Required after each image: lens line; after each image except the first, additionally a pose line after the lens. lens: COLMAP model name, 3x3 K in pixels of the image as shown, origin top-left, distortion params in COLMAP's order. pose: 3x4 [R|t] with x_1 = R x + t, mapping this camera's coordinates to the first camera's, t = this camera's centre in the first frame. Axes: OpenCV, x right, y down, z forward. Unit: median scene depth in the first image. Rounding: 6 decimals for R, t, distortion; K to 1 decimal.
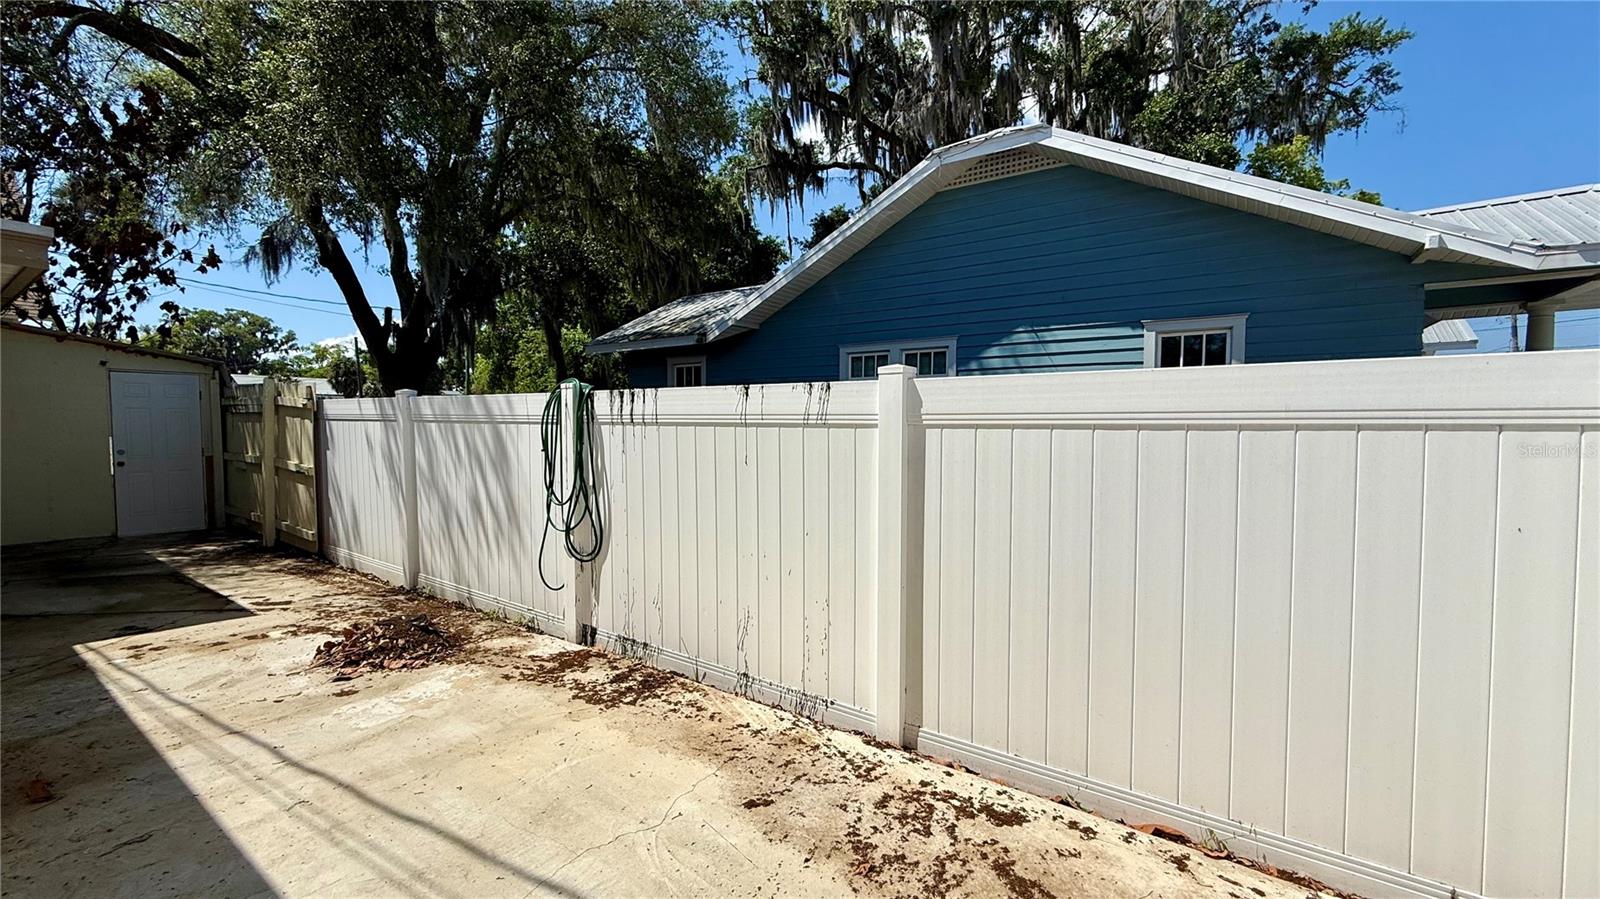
lens RADIAL K [[636.9, 0, 797.3], [0, 636.9, 449.4], [0, 0, 1]] dist [0.001622, -0.000451]
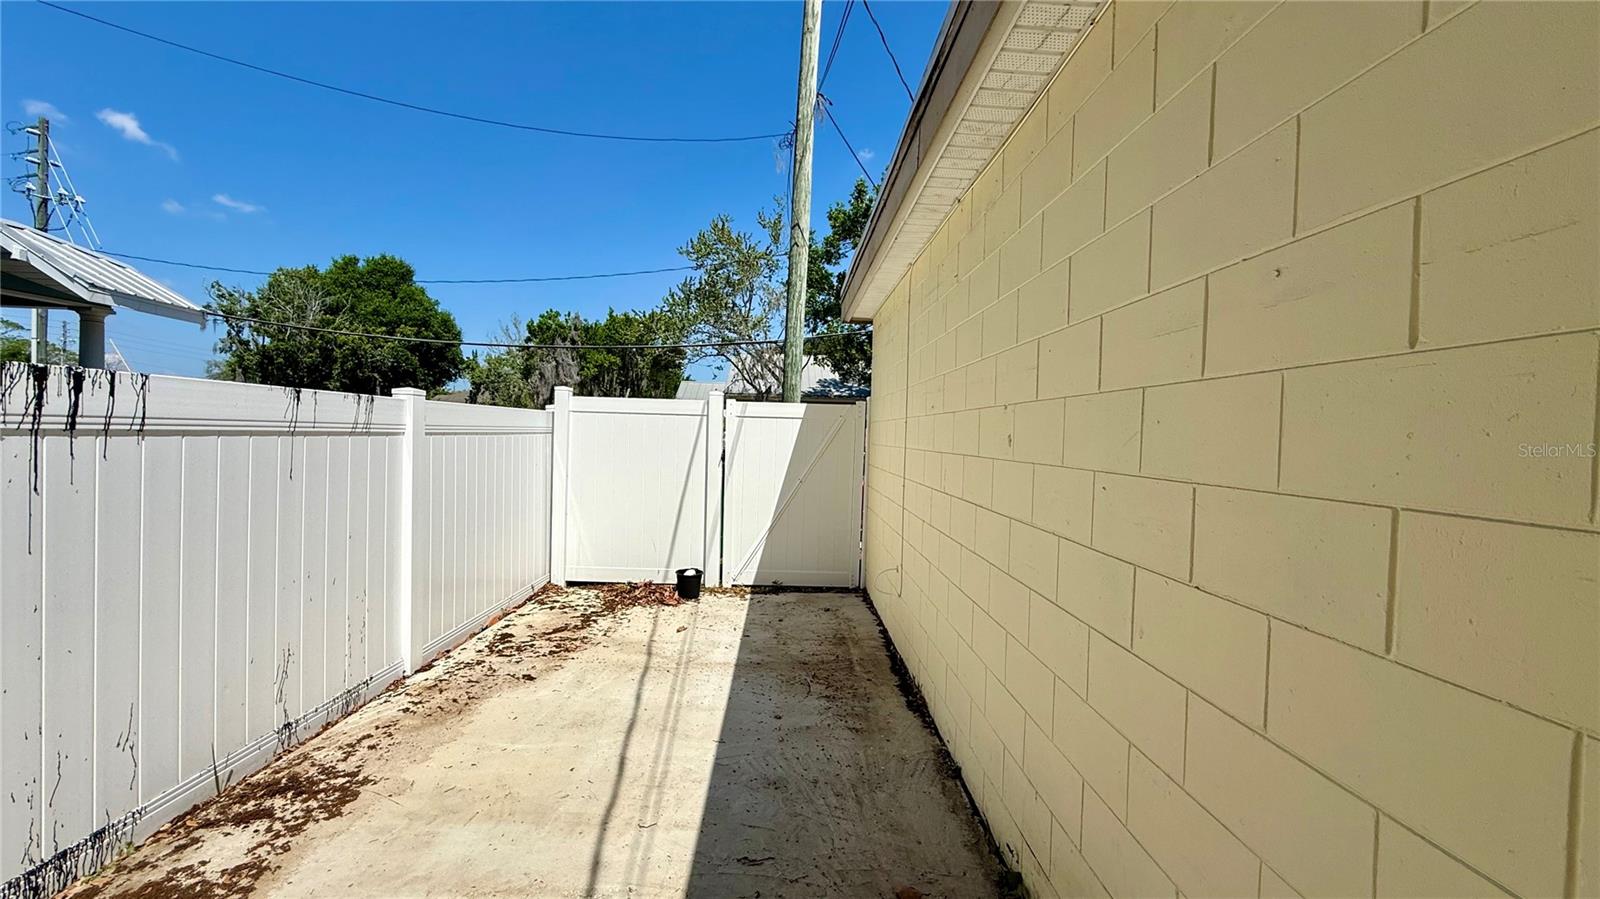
lens RADIAL K [[636.9, 0, 797.3], [0, 636.9, 449.4], [0, 0, 1]] dist [0.001622, -0.000451]
pose [[-0.584638, -0.037735, 0.810416, -1.308833], [0.008970, 0.998556, 0.052967, -0.062494], [-0.811245, 0.038236, -0.583455, 1.047191]]
